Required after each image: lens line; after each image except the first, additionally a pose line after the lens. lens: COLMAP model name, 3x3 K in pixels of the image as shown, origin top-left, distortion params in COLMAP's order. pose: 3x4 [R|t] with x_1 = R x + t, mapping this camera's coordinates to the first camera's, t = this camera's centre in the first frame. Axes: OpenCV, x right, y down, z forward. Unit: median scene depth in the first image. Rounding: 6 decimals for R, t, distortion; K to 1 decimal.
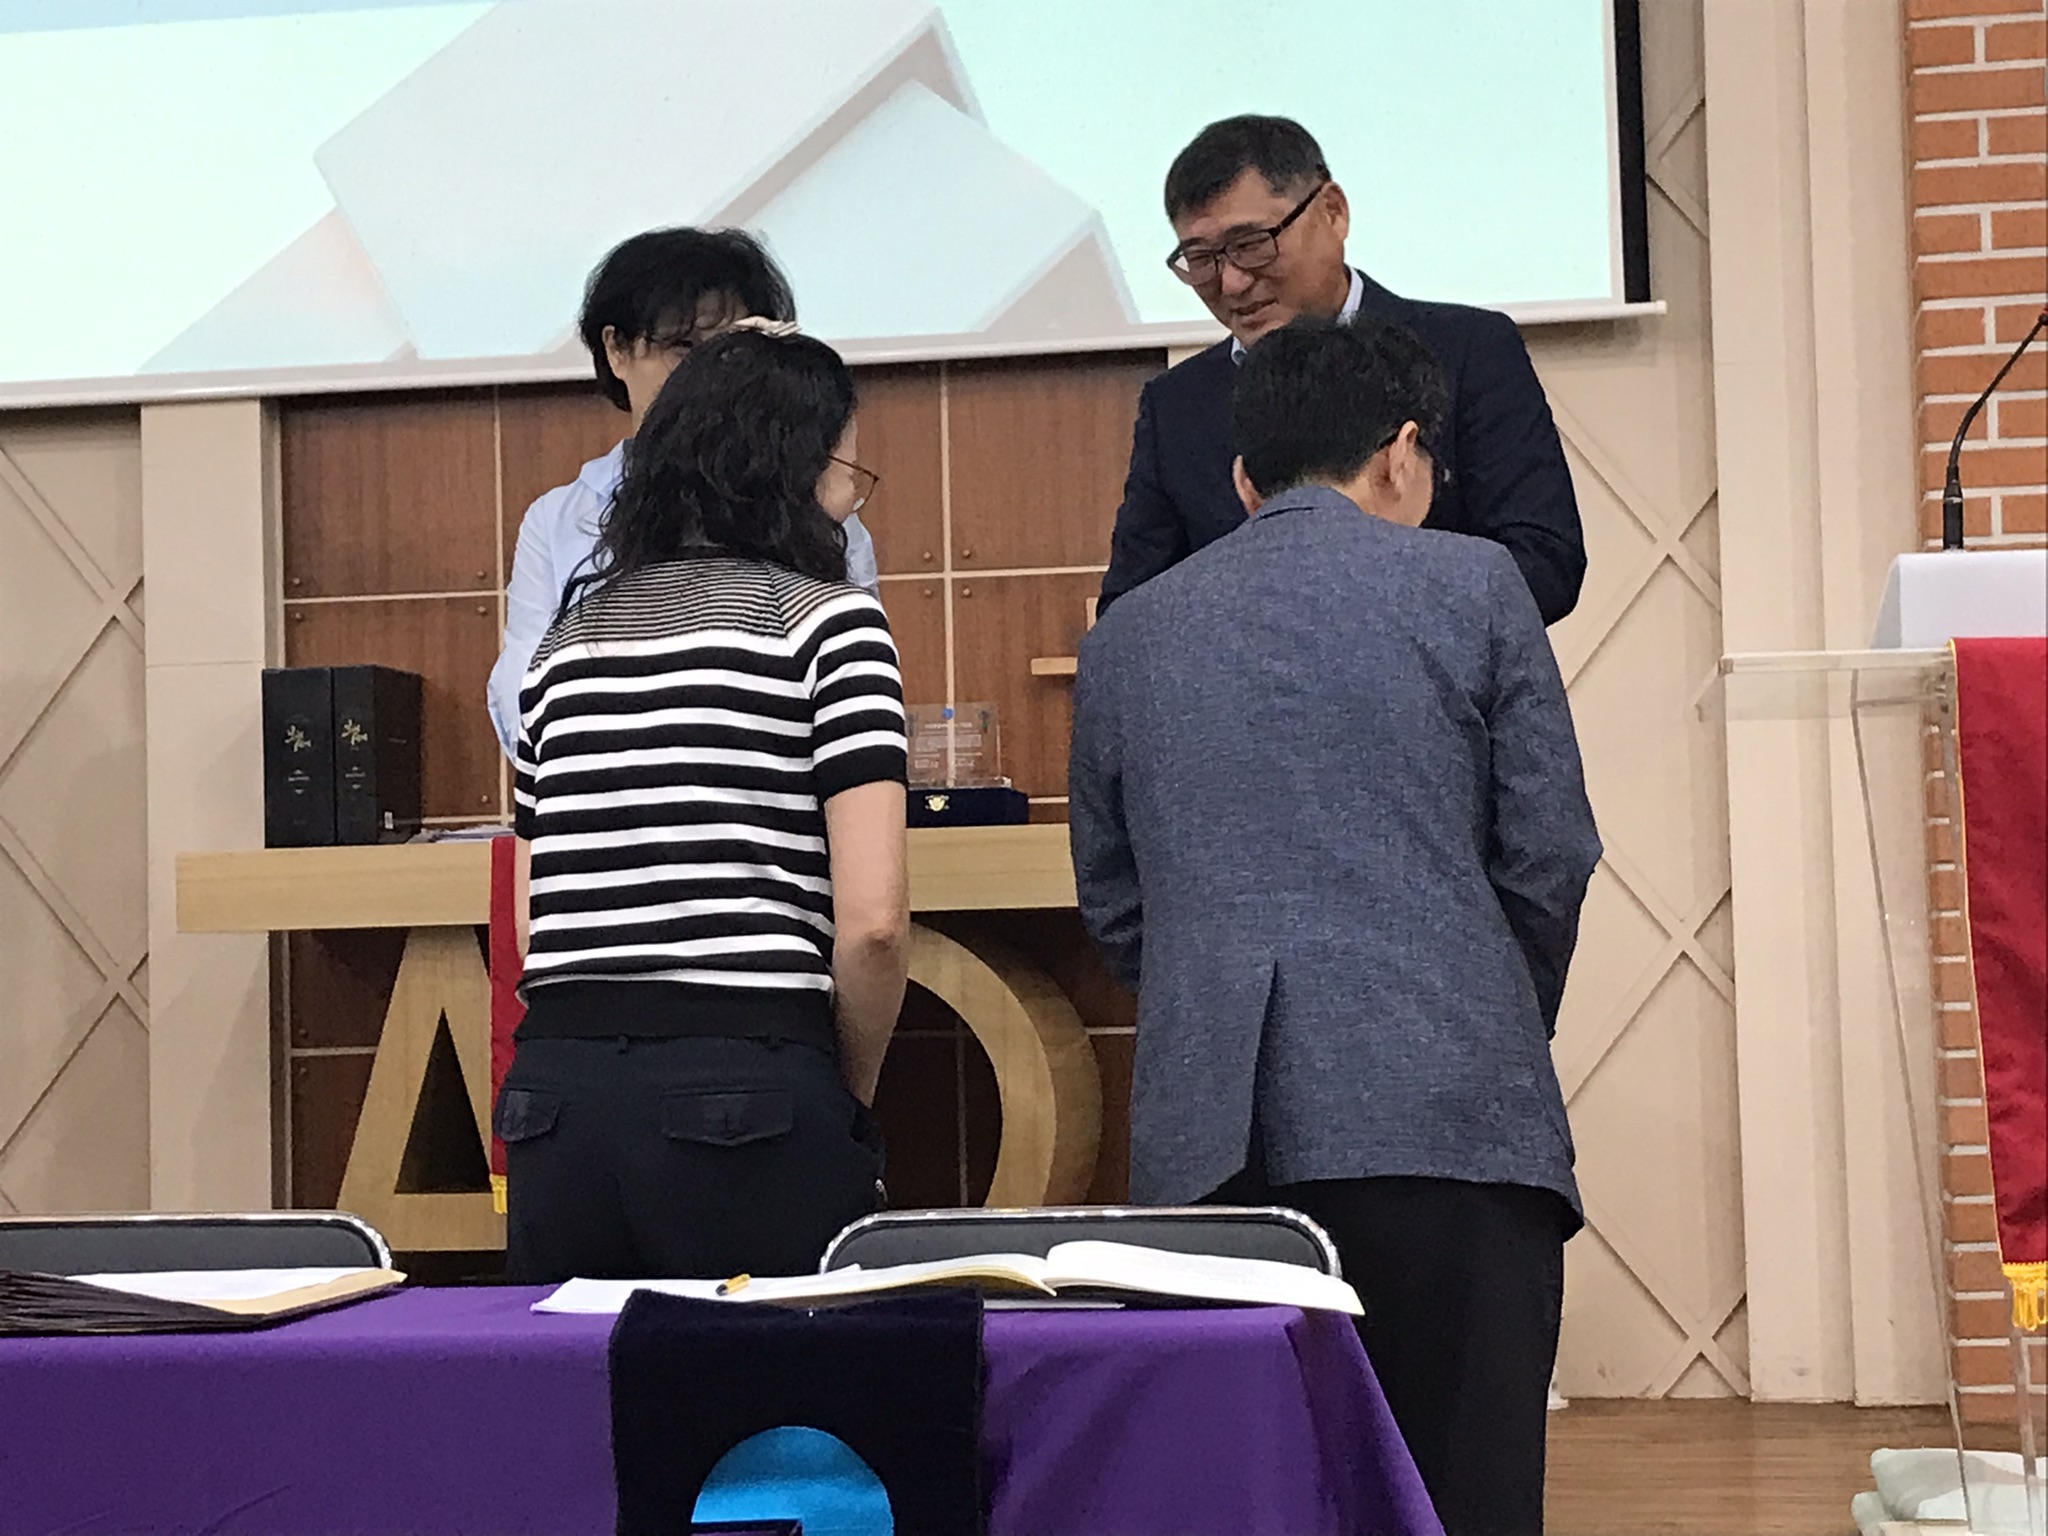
lens RADIAL K [[4078.9, 0, 1044.1], [0, 4078.9, 779.5], [0, 0, 1]] dist [0.126101, 0.000000]
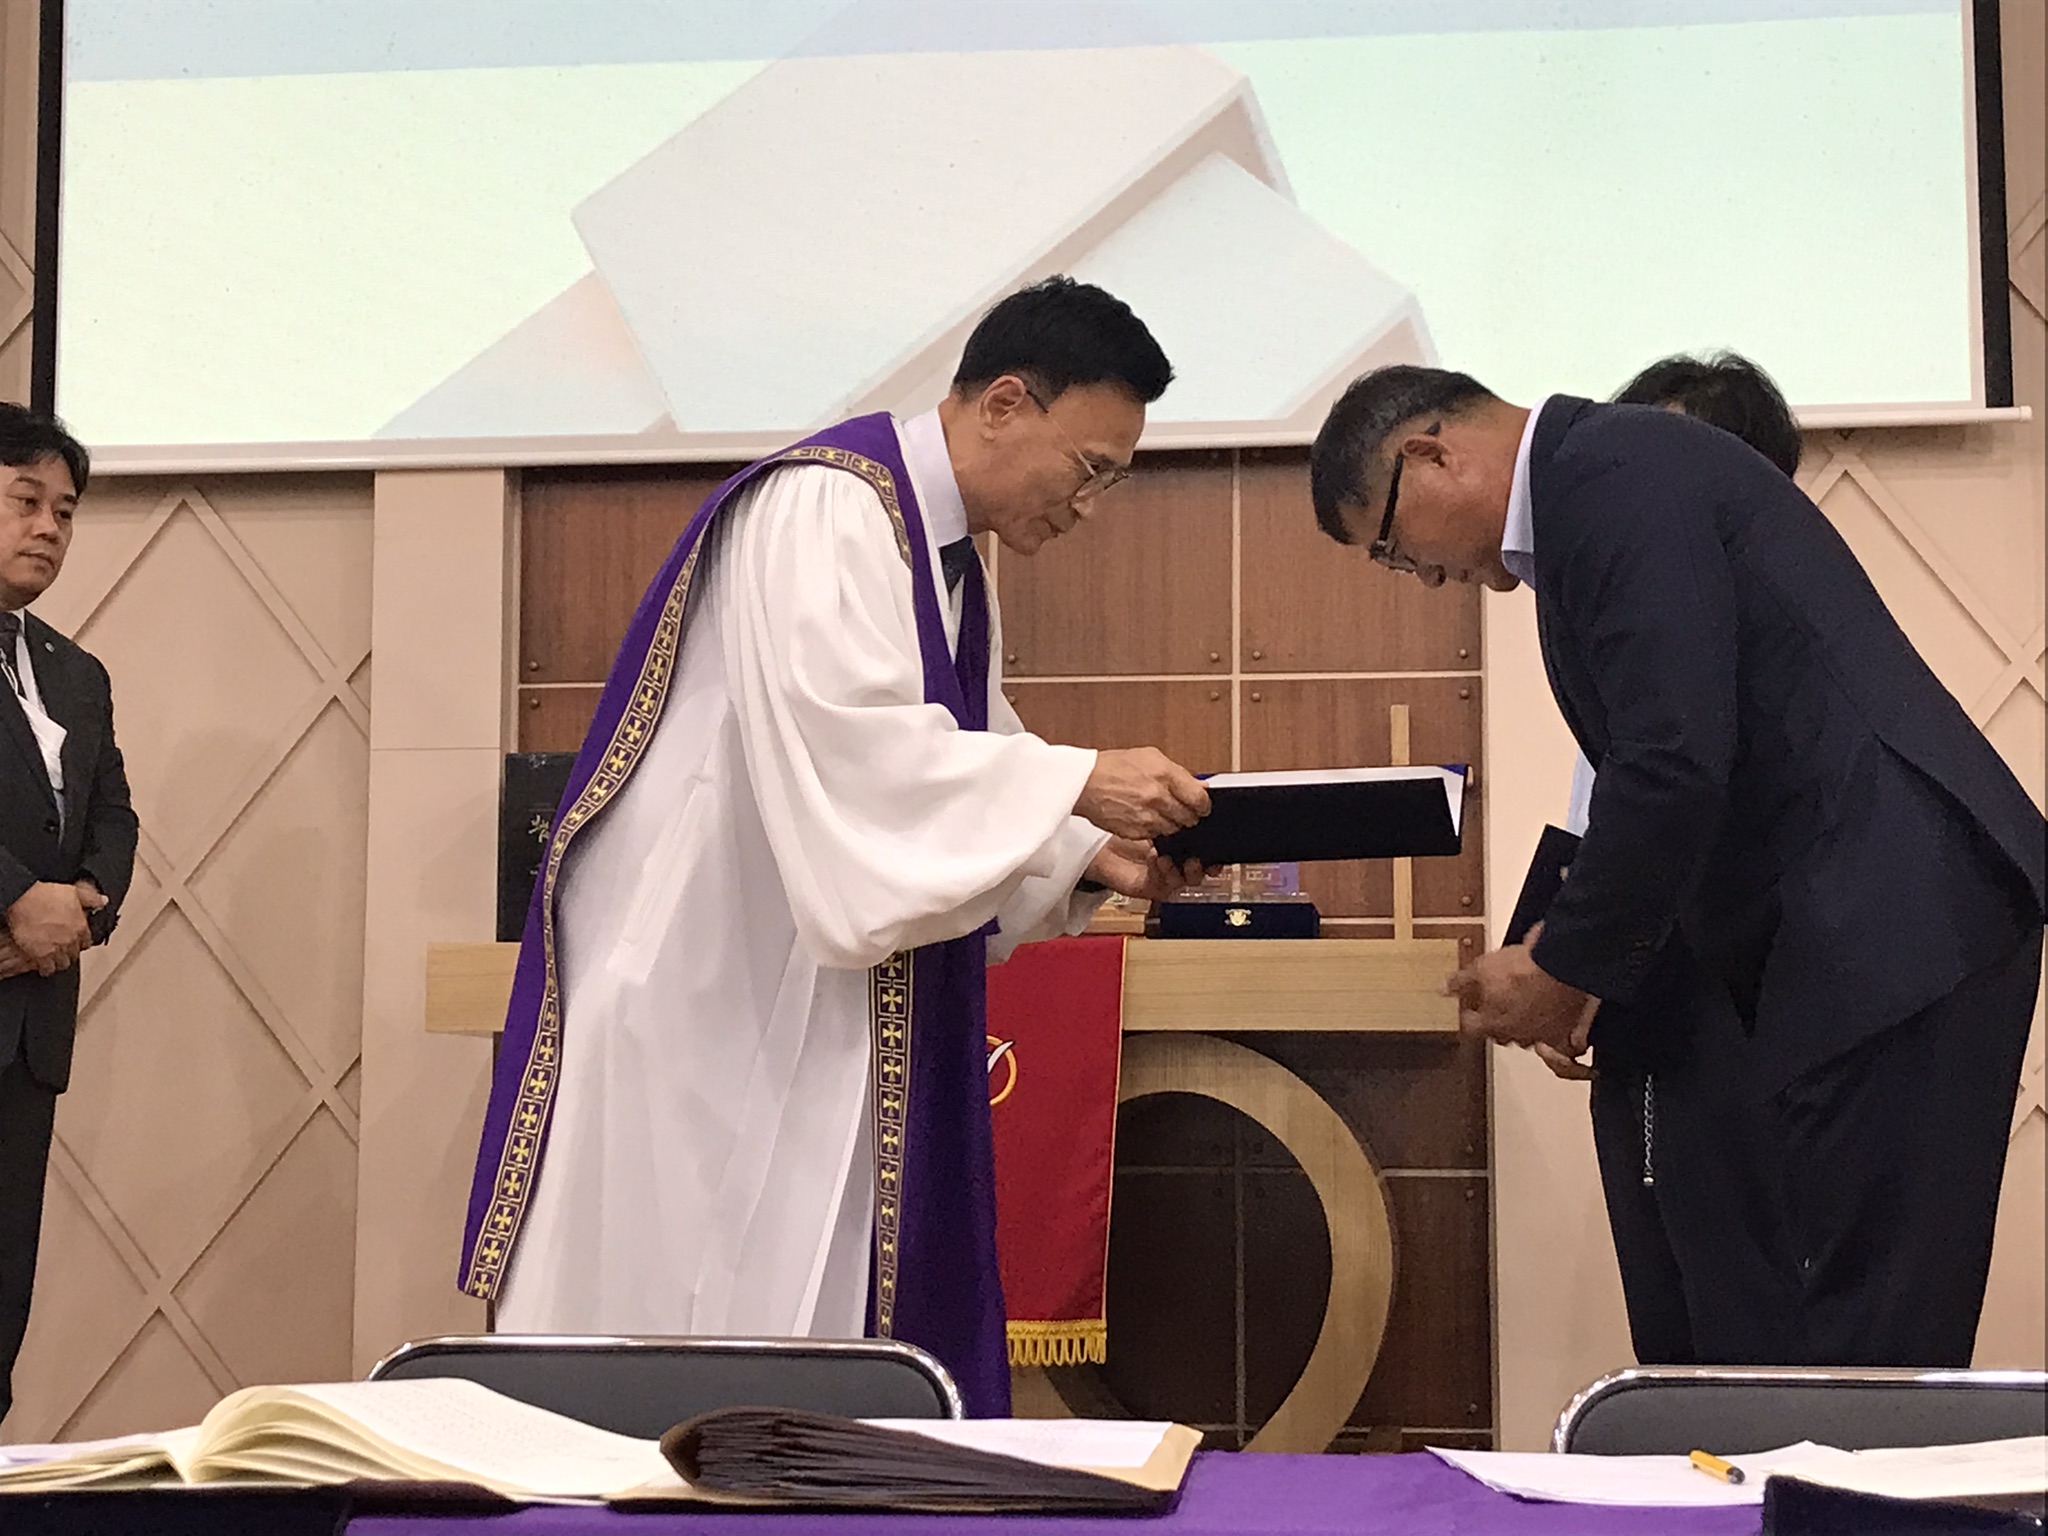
lens RADIAL K [[3683.3, 0, 1016.5], [0, 3683.3, 753.5], [0, 0, 1]] dist [0.127415, 0.000000]
pose [[0.999134, 0.031775, 0.026873, -0.096000], [-0.030125, 0.997762, -0.059698, 0.019183], [-0.028710, 0.058836, 0.997855, 0.159900]]
